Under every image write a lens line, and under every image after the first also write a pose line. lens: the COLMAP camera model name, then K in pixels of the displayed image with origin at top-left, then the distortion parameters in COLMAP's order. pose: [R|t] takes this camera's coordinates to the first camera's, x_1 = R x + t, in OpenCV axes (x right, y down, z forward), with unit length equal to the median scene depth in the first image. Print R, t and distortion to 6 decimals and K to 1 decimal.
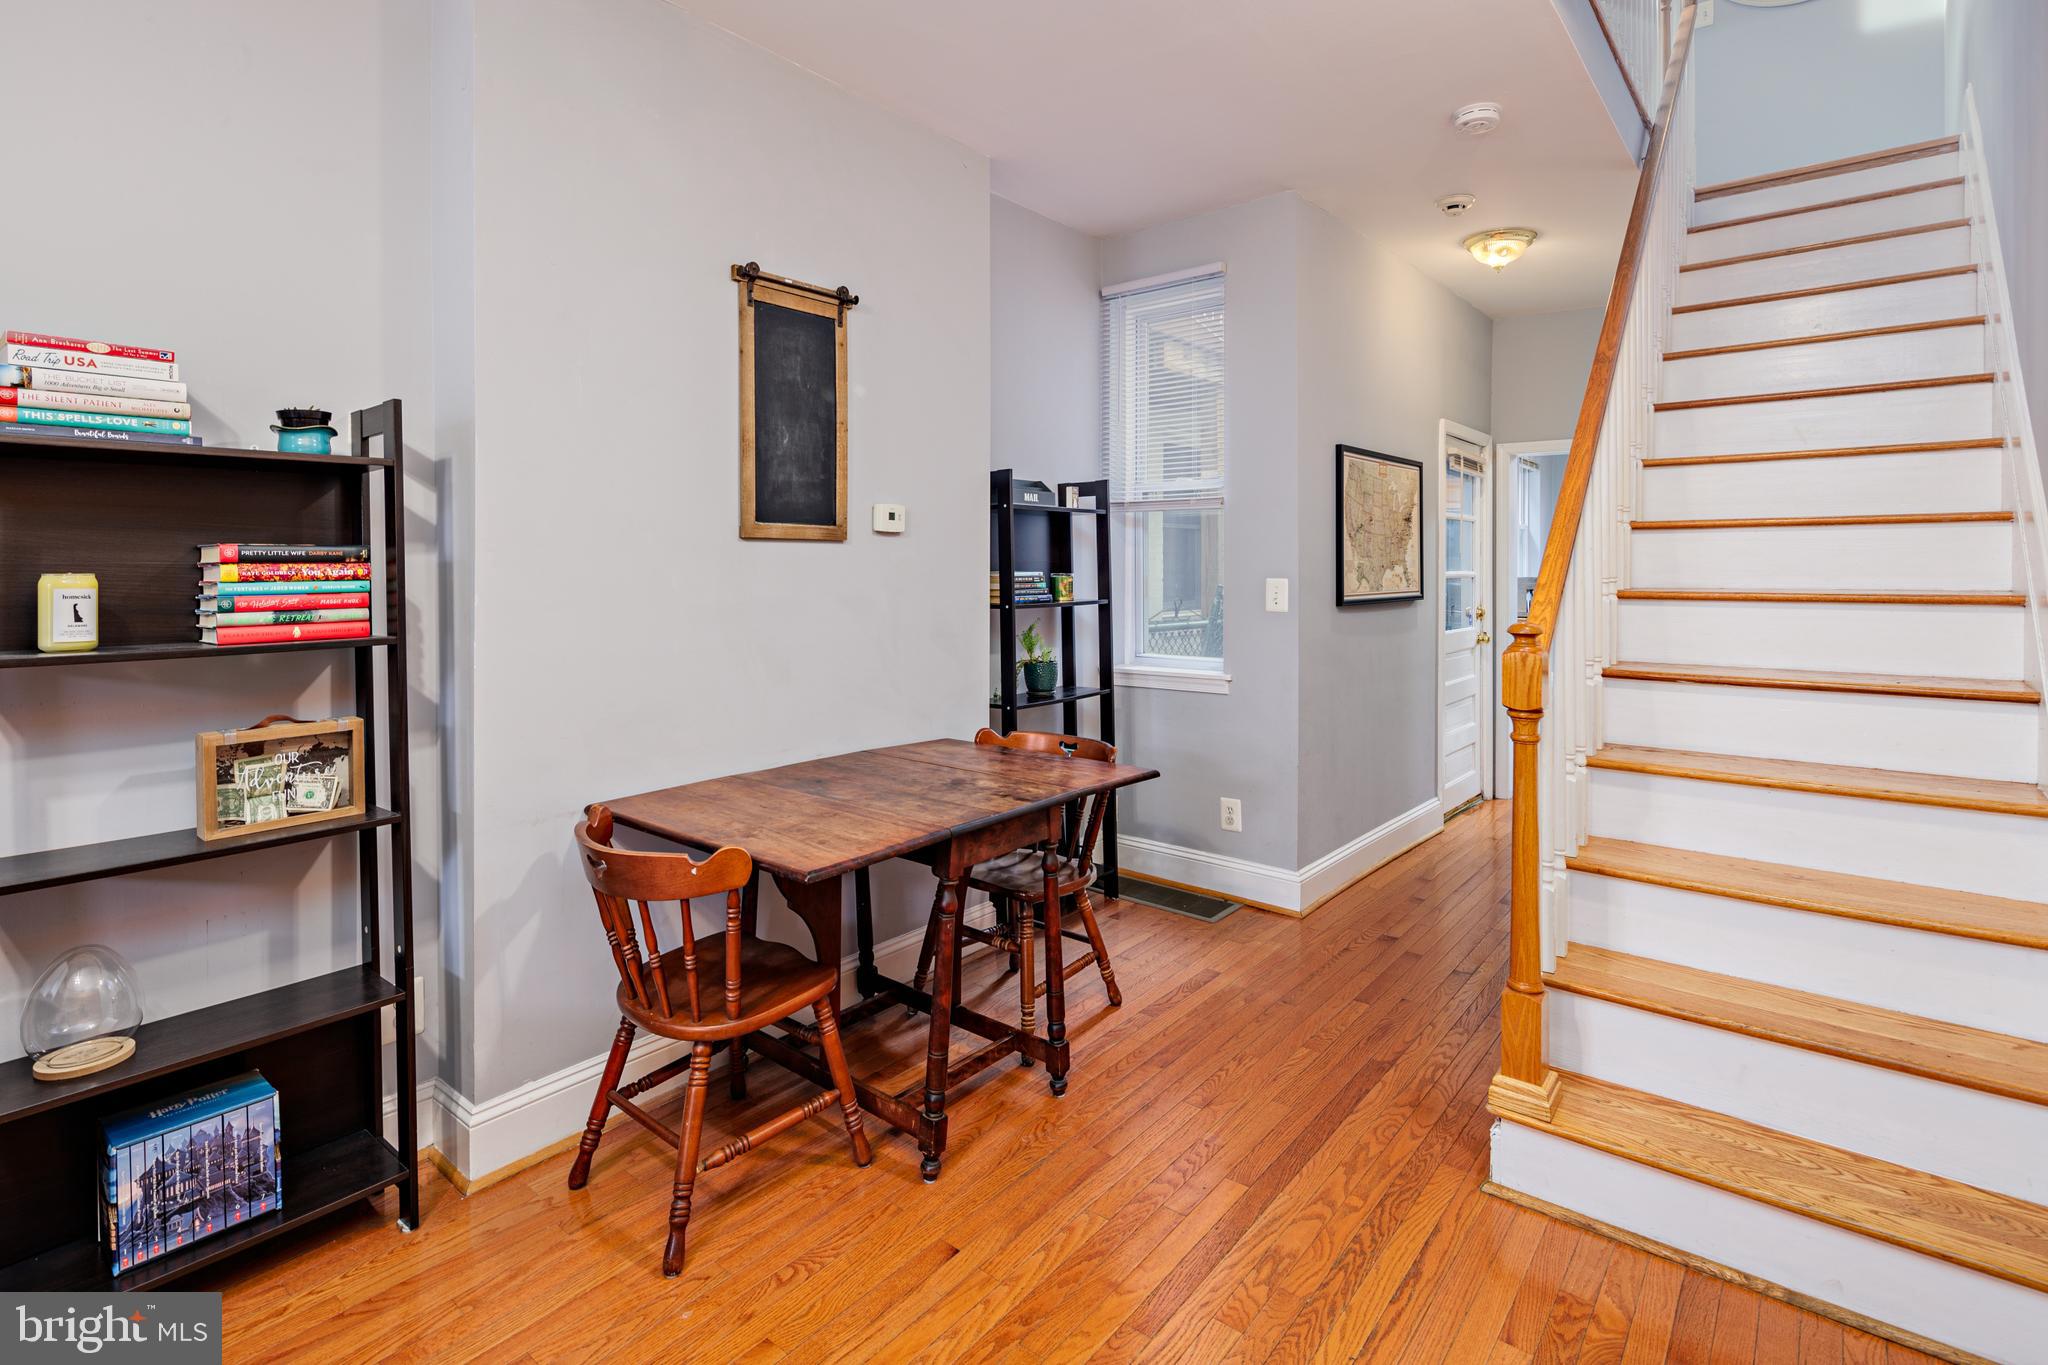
lens RADIAL K [[994.6, 0, 1013.9], [0, 994.6, 570.5], [0, 0, 1]] dist [0.005241, -0.004571]
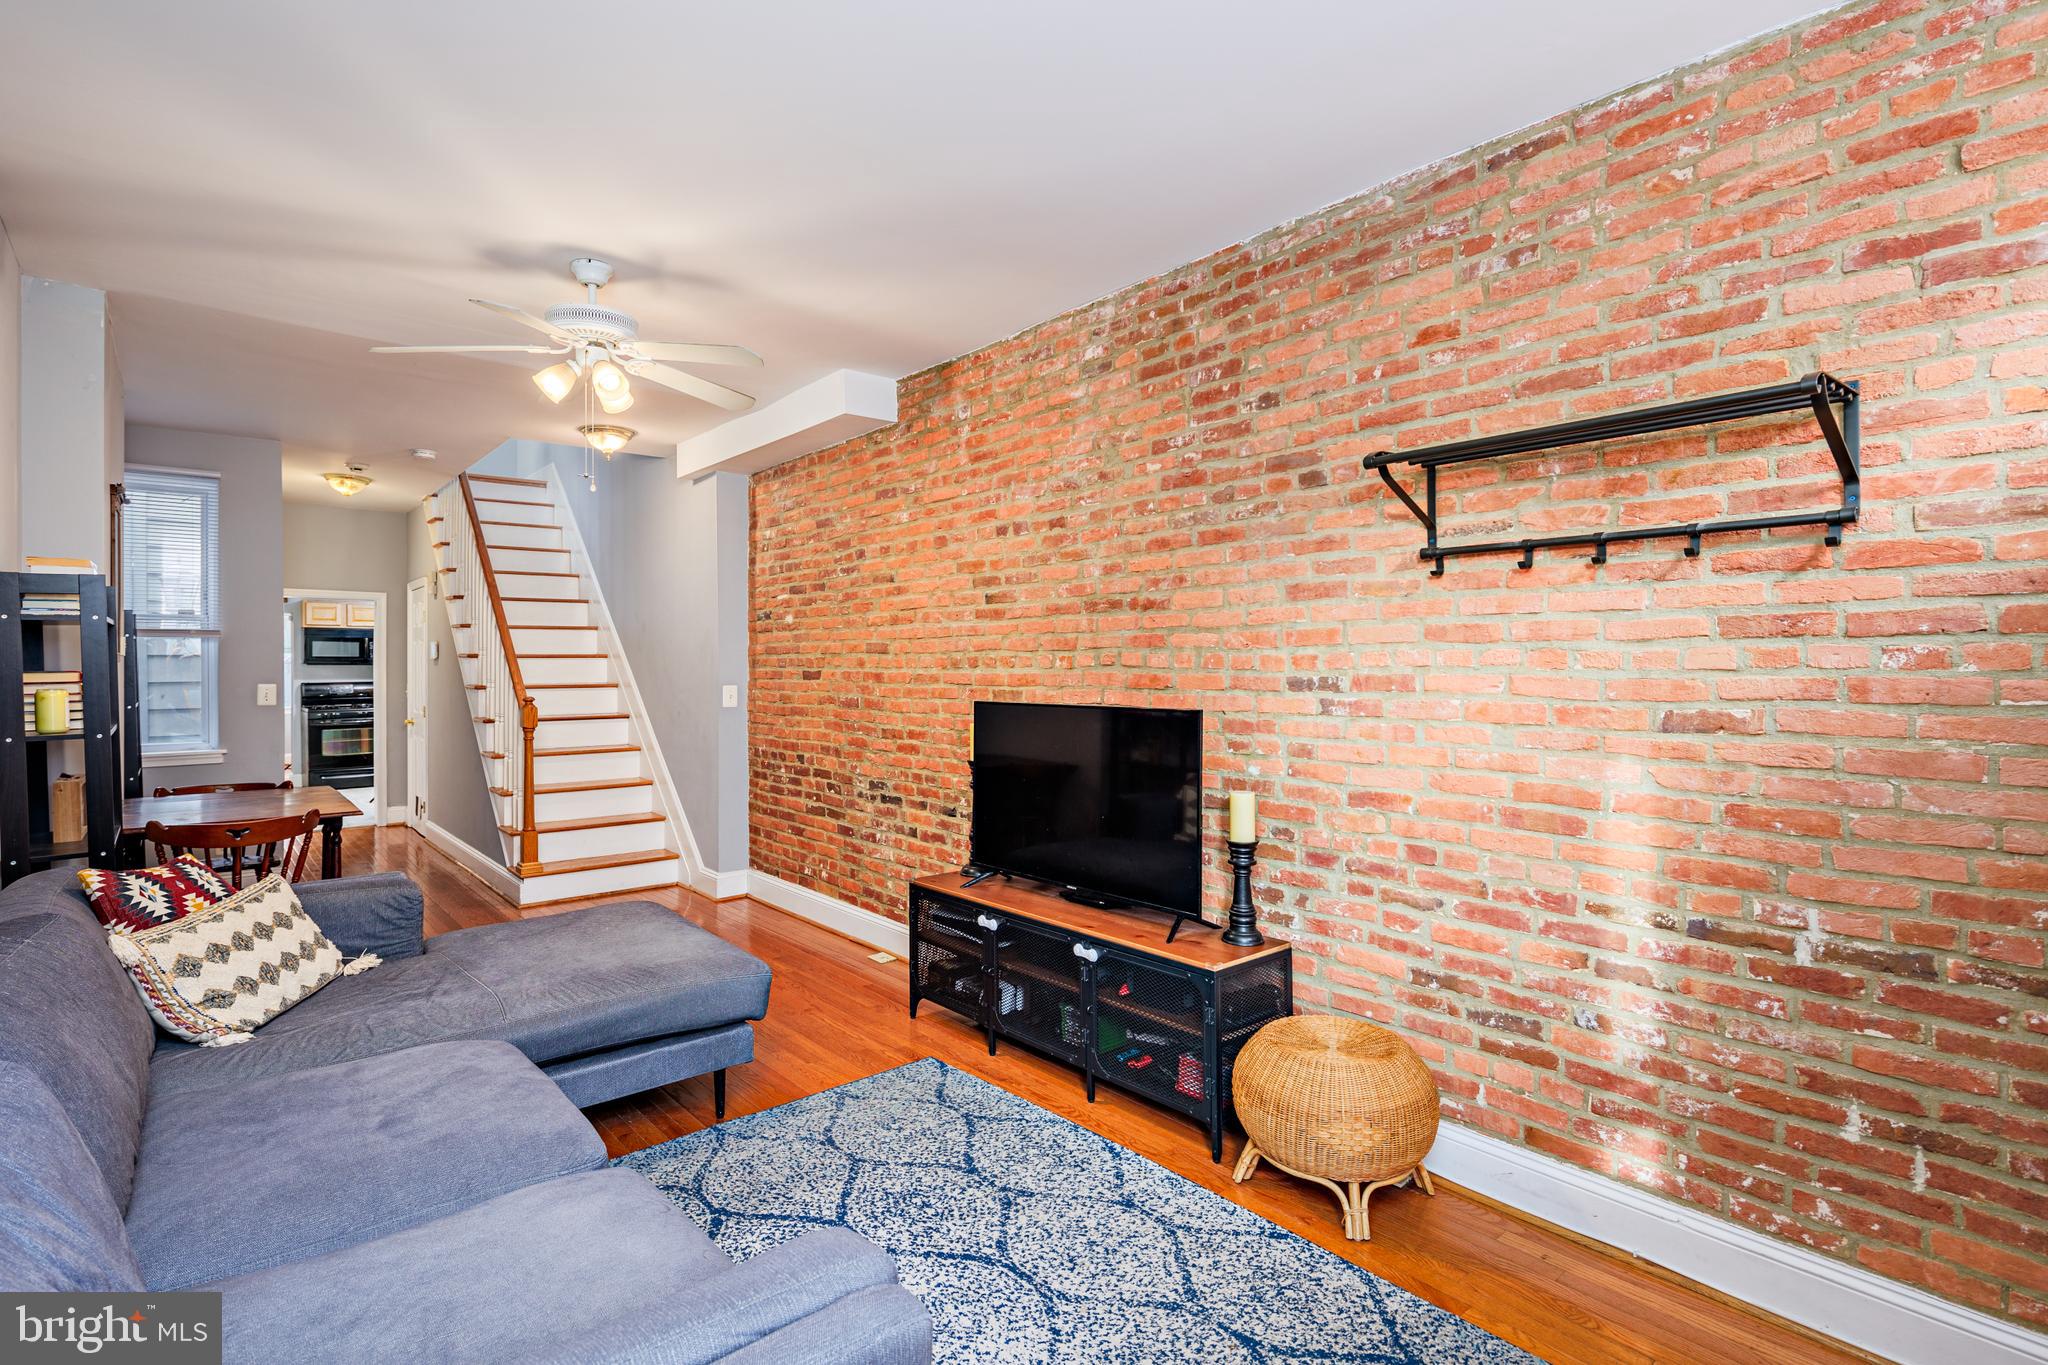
lens RADIAL K [[994.6, 0, 1012.5], [0, 994.6, 664.3], [0, 0, 1]] dist [0.005241, -0.004571]
pose [[0.184344, 0.000968, 0.982861, -2.105142], [0.007395, 0.999970, -0.002372, -0.021169], [-0.982834, 0.007706, 0.184331, -0.885203]]
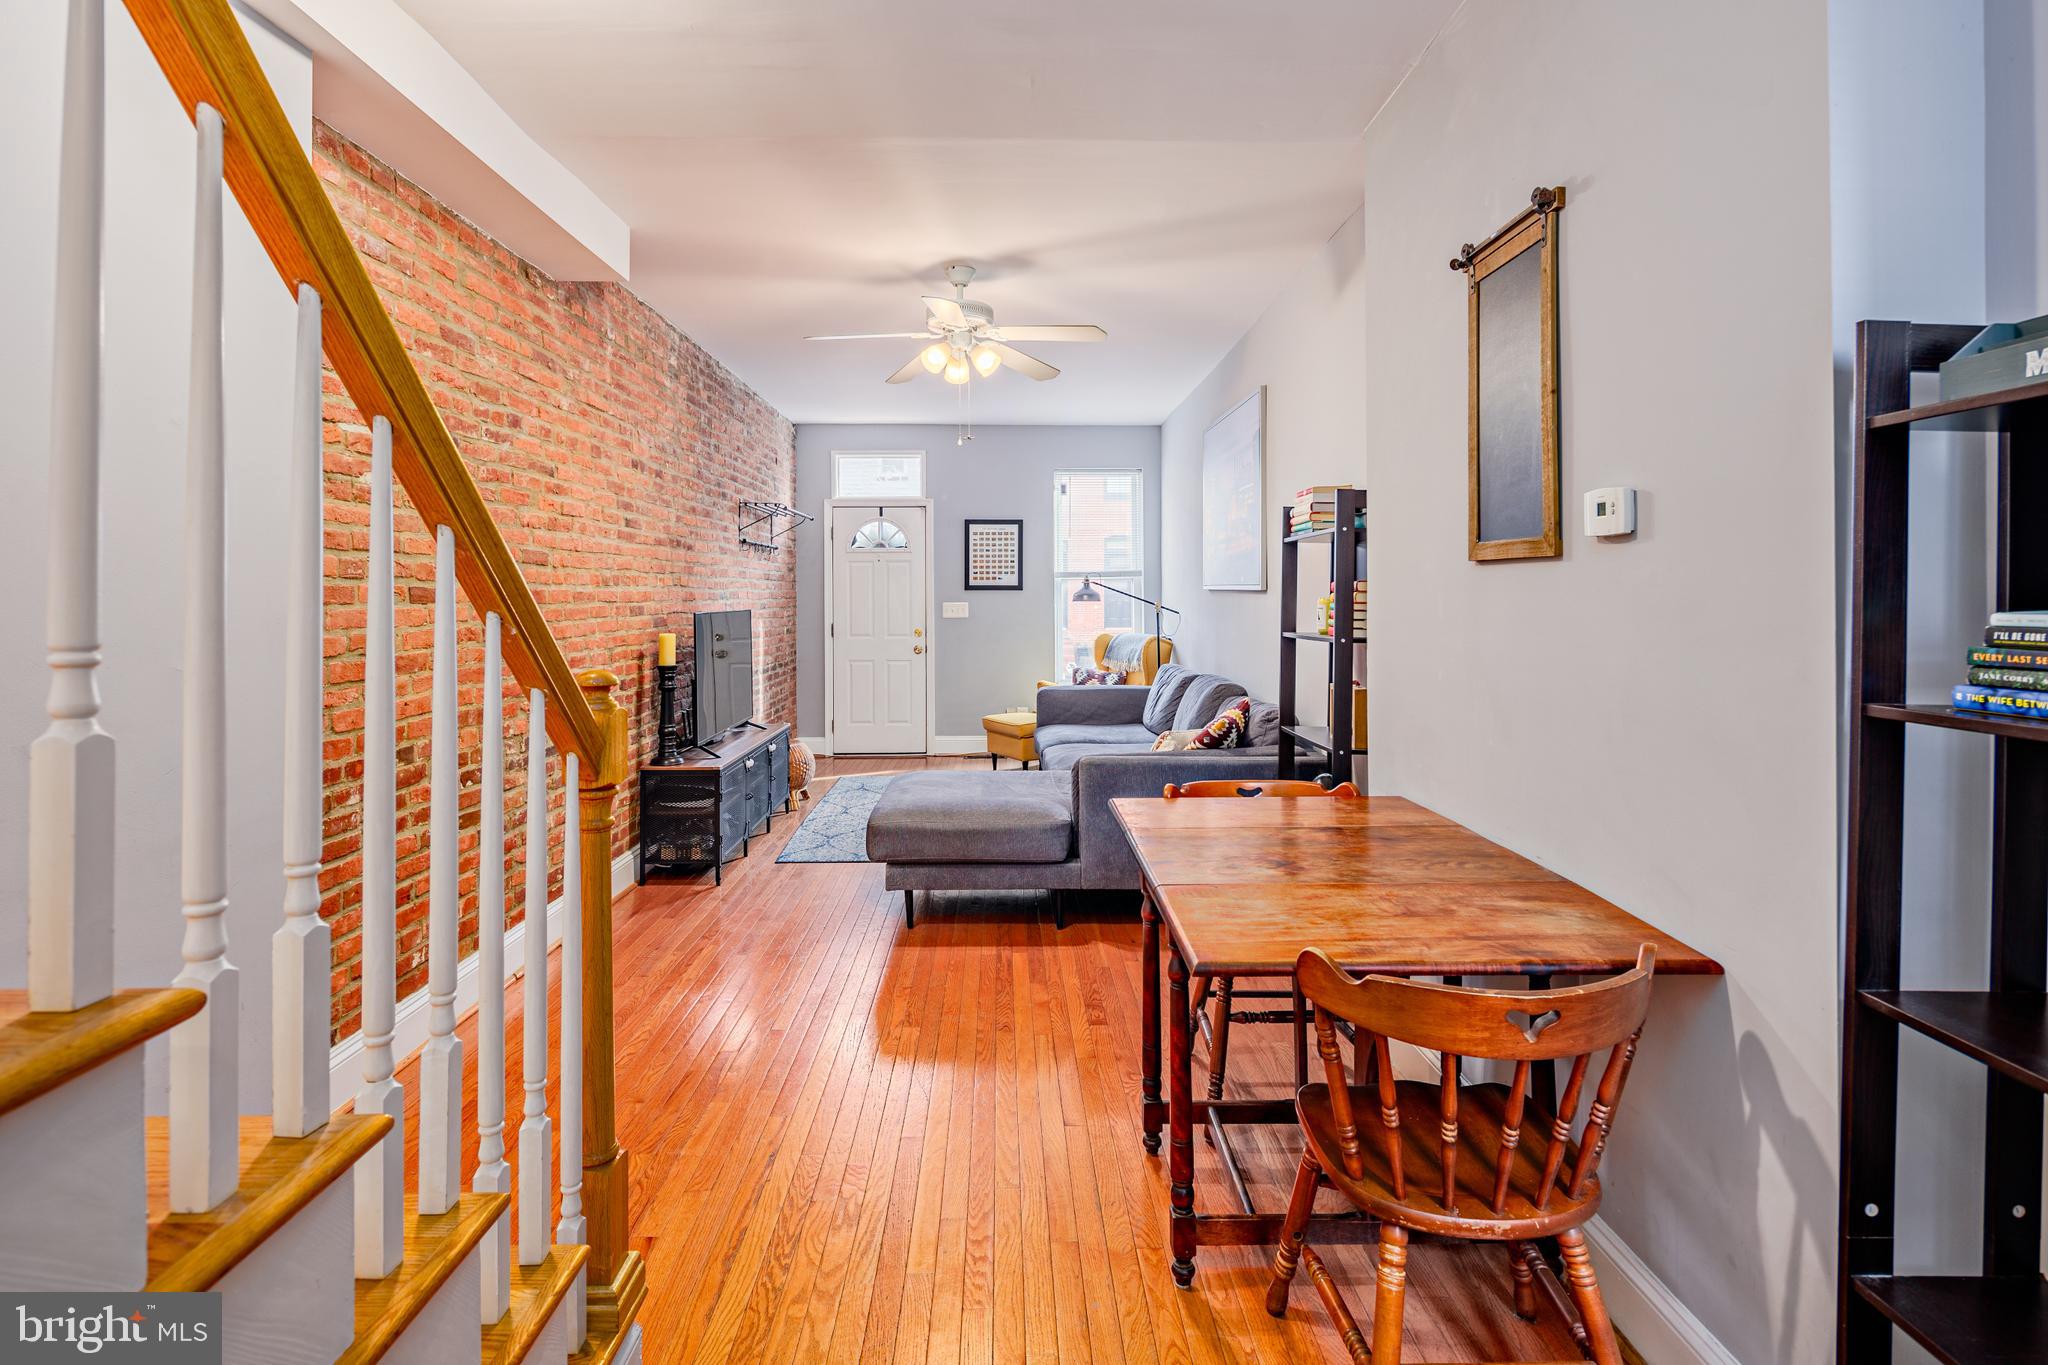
lens RADIAL K [[994.6, 0, 1014.6], [0, 994.6, 588.8], [0, 0, 1]] dist [0.005241, -0.004571]
pose [[-0.763568, -0.001813, -0.645725, 0.831461], [-0.001363, 0.999998, -0.001196, -0.010533], [0.645726, -0.000034, -0.763569, 1.948288]]
